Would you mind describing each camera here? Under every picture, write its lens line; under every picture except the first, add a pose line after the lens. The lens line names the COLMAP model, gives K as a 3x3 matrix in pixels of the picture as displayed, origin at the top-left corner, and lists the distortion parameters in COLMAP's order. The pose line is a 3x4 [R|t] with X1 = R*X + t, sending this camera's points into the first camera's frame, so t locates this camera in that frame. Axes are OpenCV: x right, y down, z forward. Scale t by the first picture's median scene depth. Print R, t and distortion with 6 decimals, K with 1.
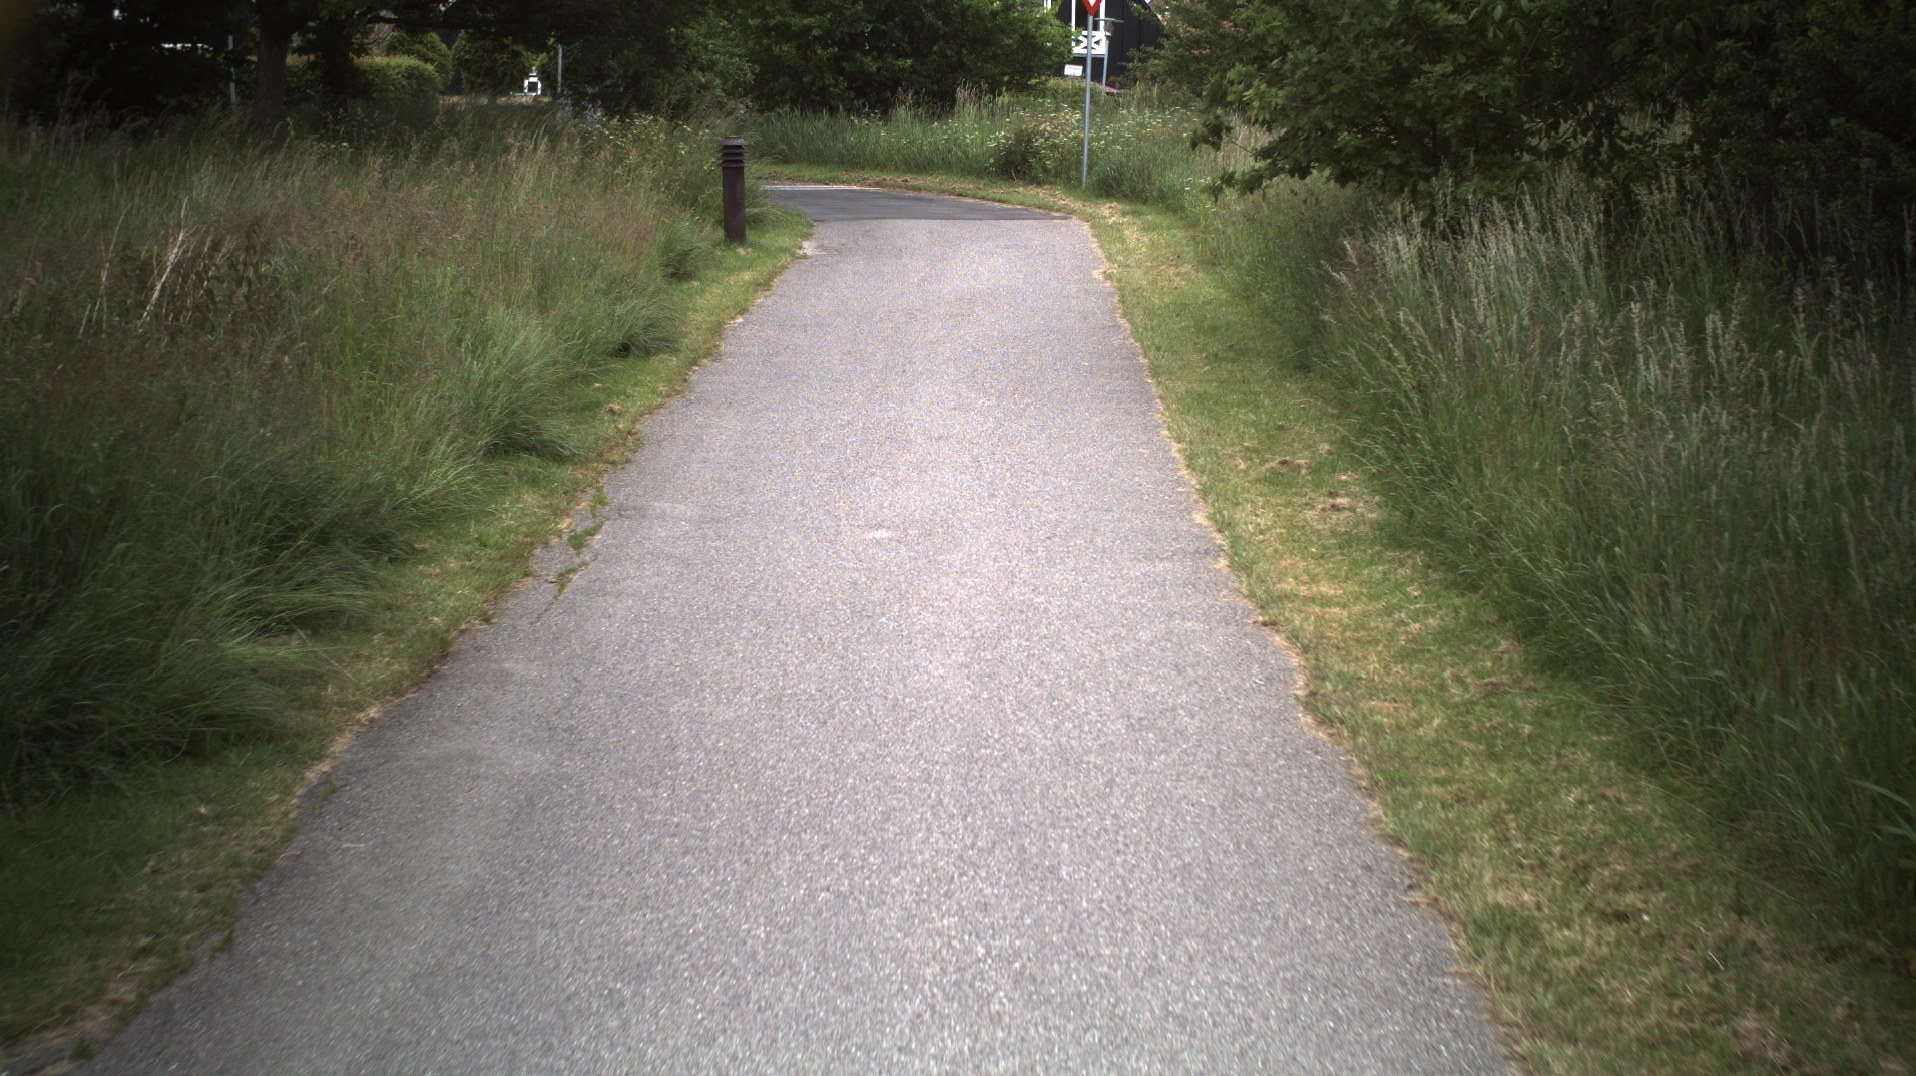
lens RADIAL K [[3386.1, 0, 958.0], [0, 3386.1, 538.0], [0, 0, 1]] dist [-0.311019, 0.390878]
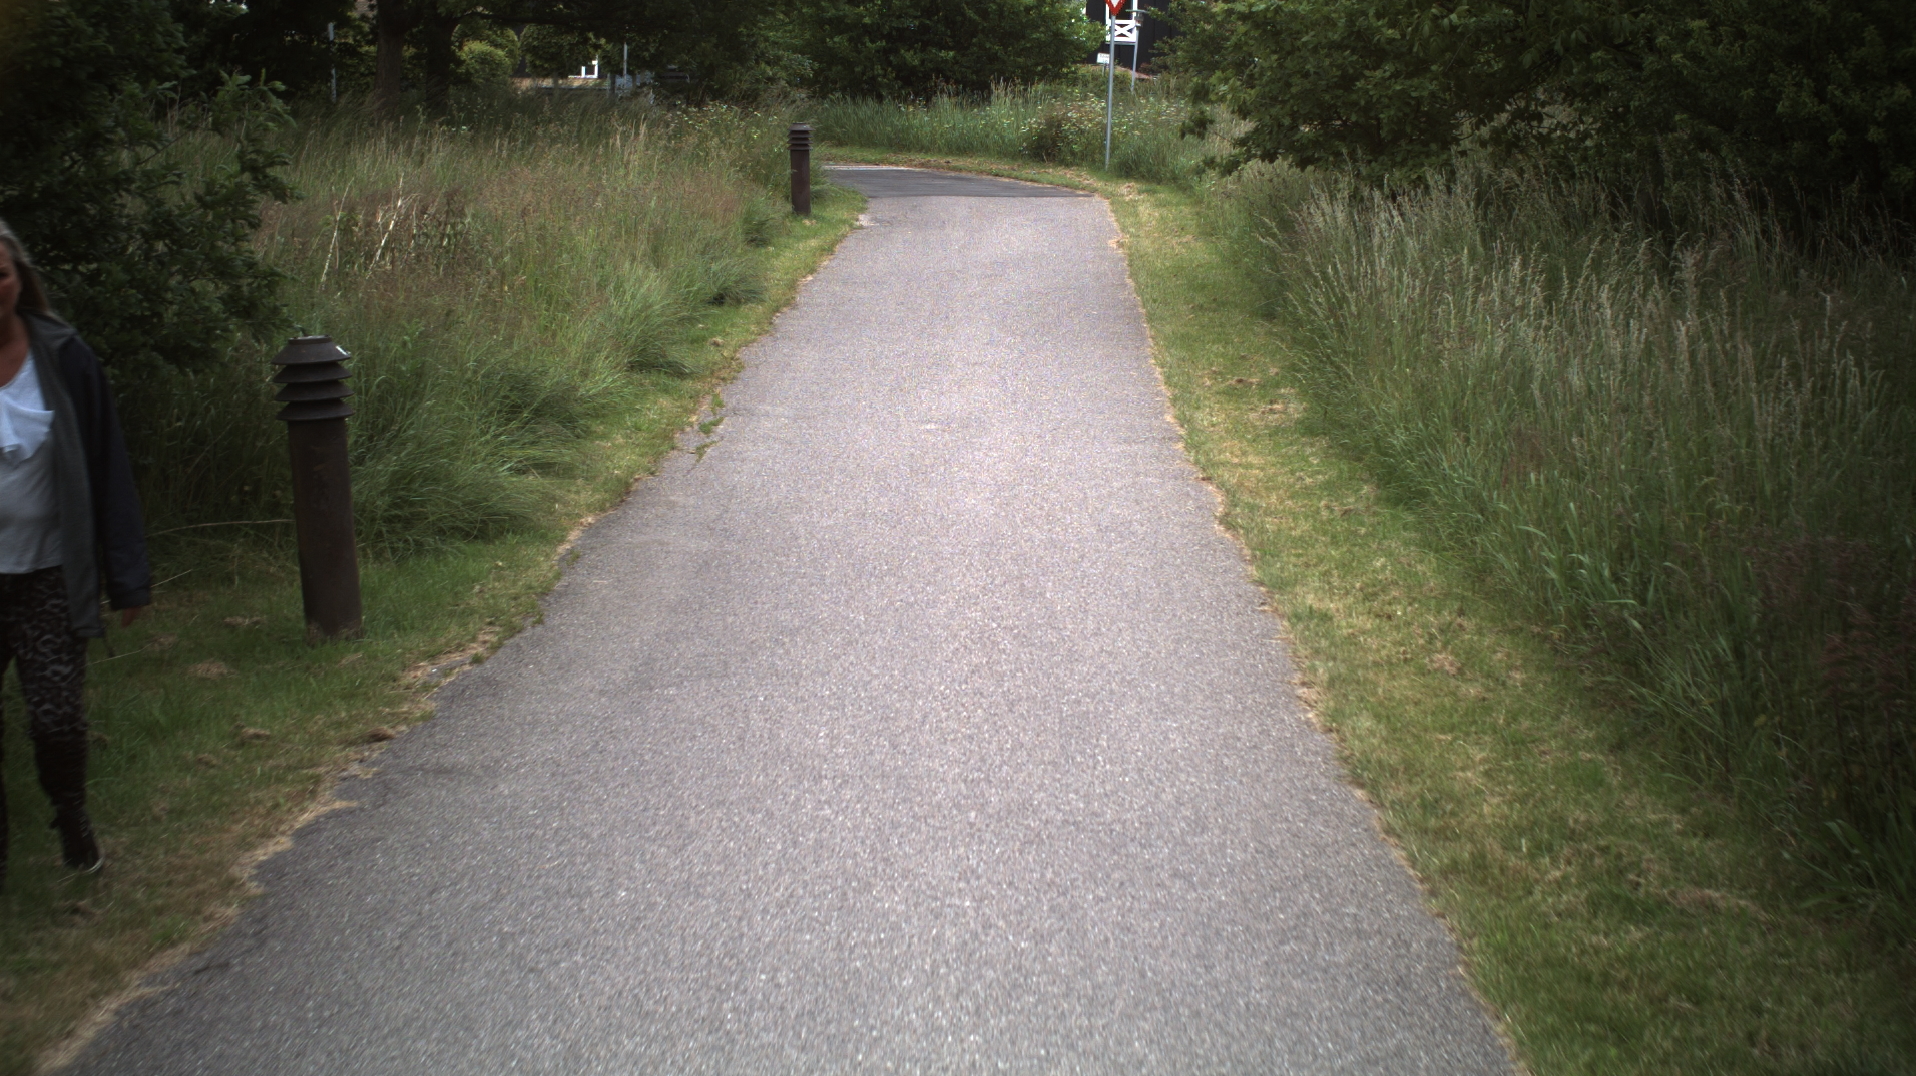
lens RADIAL K [[3386.1, 0, 958.0], [0, 3386.1, 538.0], [0, 0, 1]] dist [-0.311019, 0.390878]
pose [[0.999919, 0.005371, -0.011514, 0.002020], [-0.005305, 0.999969, 0.005799, 0.018096], [0.011545, -0.005738, 0.999917, -0.175840]]
